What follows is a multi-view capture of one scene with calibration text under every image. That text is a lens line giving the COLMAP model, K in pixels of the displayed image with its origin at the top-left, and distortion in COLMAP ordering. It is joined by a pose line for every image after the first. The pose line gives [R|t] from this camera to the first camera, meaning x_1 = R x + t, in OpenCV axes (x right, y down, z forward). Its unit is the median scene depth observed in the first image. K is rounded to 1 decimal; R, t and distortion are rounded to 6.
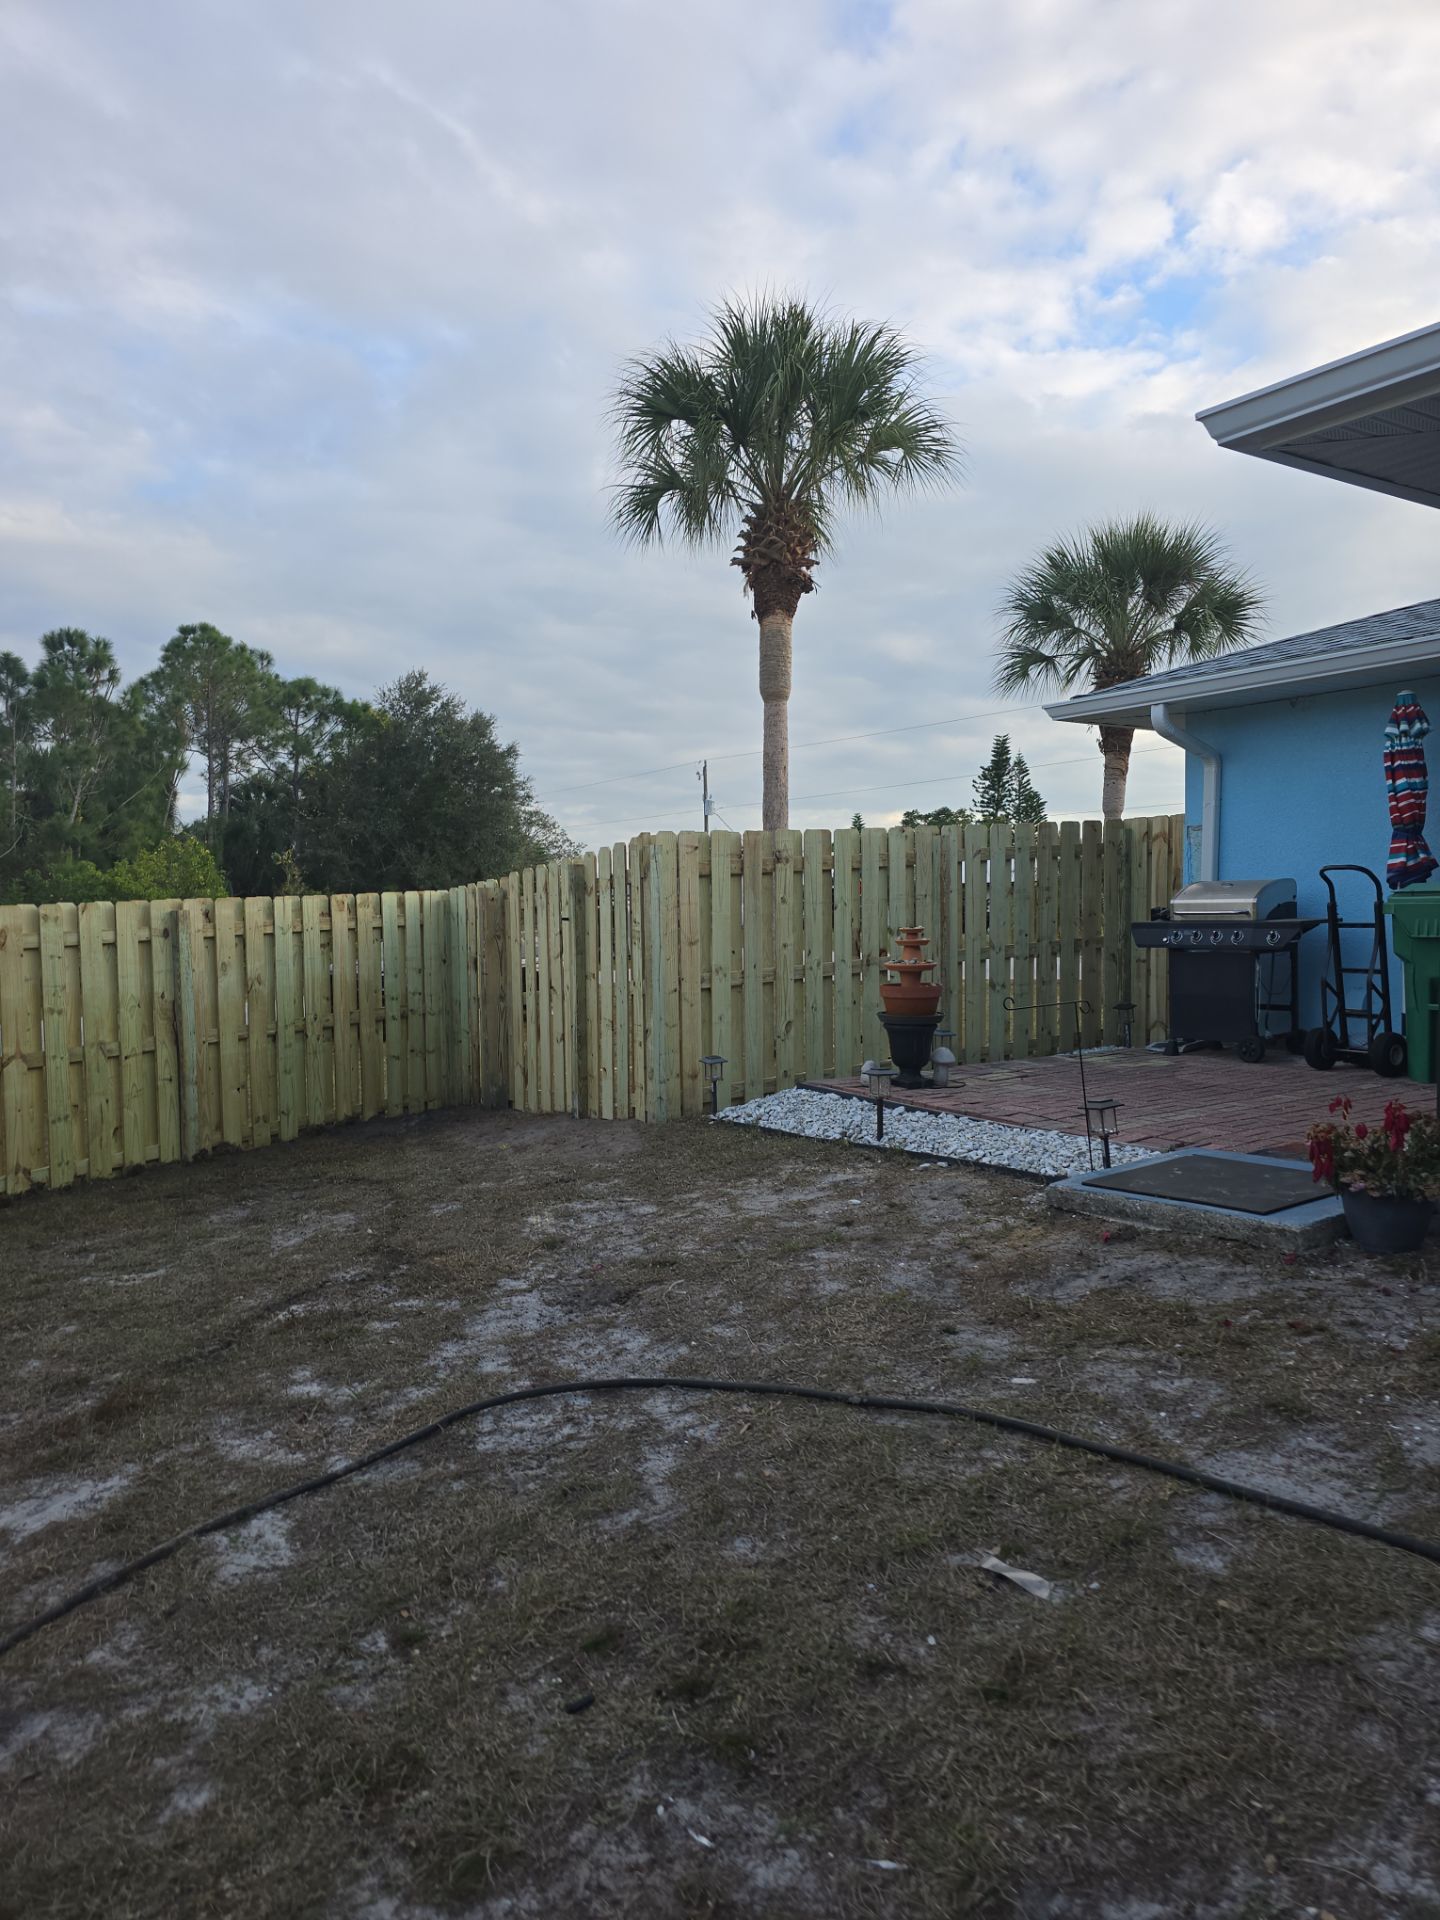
lens RADIAL K [[1291.1, 0, 735.5], [0, 1291.1, 961.3], [0, 0, 1]] dist [0.053083, -0.053363]
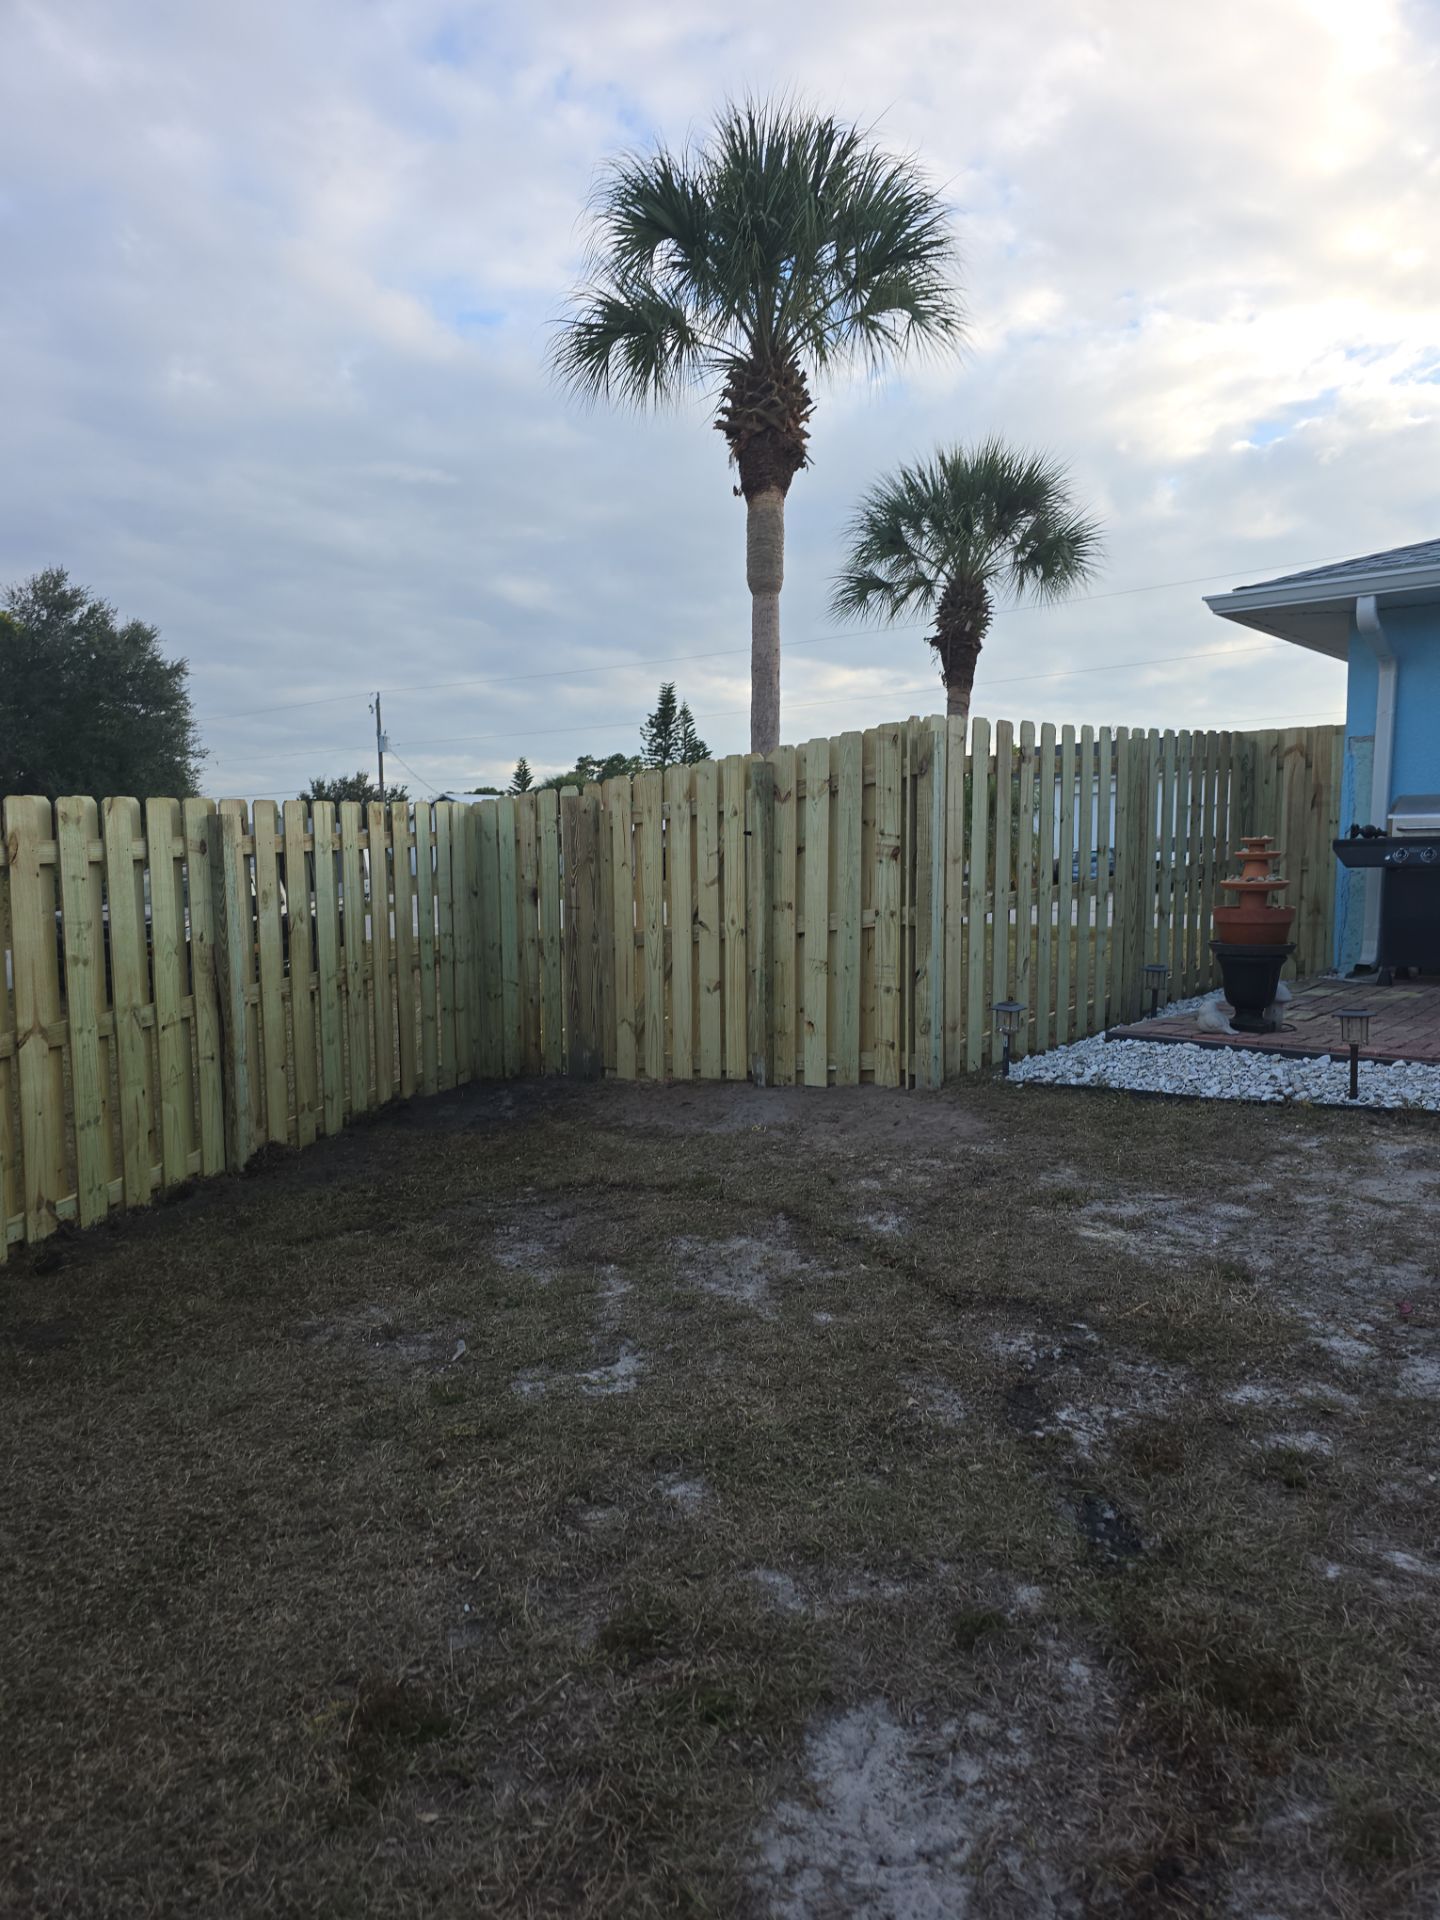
lens RADIAL K [[1281.1, 0, 704.6], [0, 1281.1, 961.5], [0, 0, 1]] dist [0.081338, -0.091613]
pose [[0.960221, -0.018732, 0.278612, -0.349508], [0.008242, 0.999214, 0.038774, 0.013687], [-0.279119, -0.034936, 0.959621, 0.244847]]
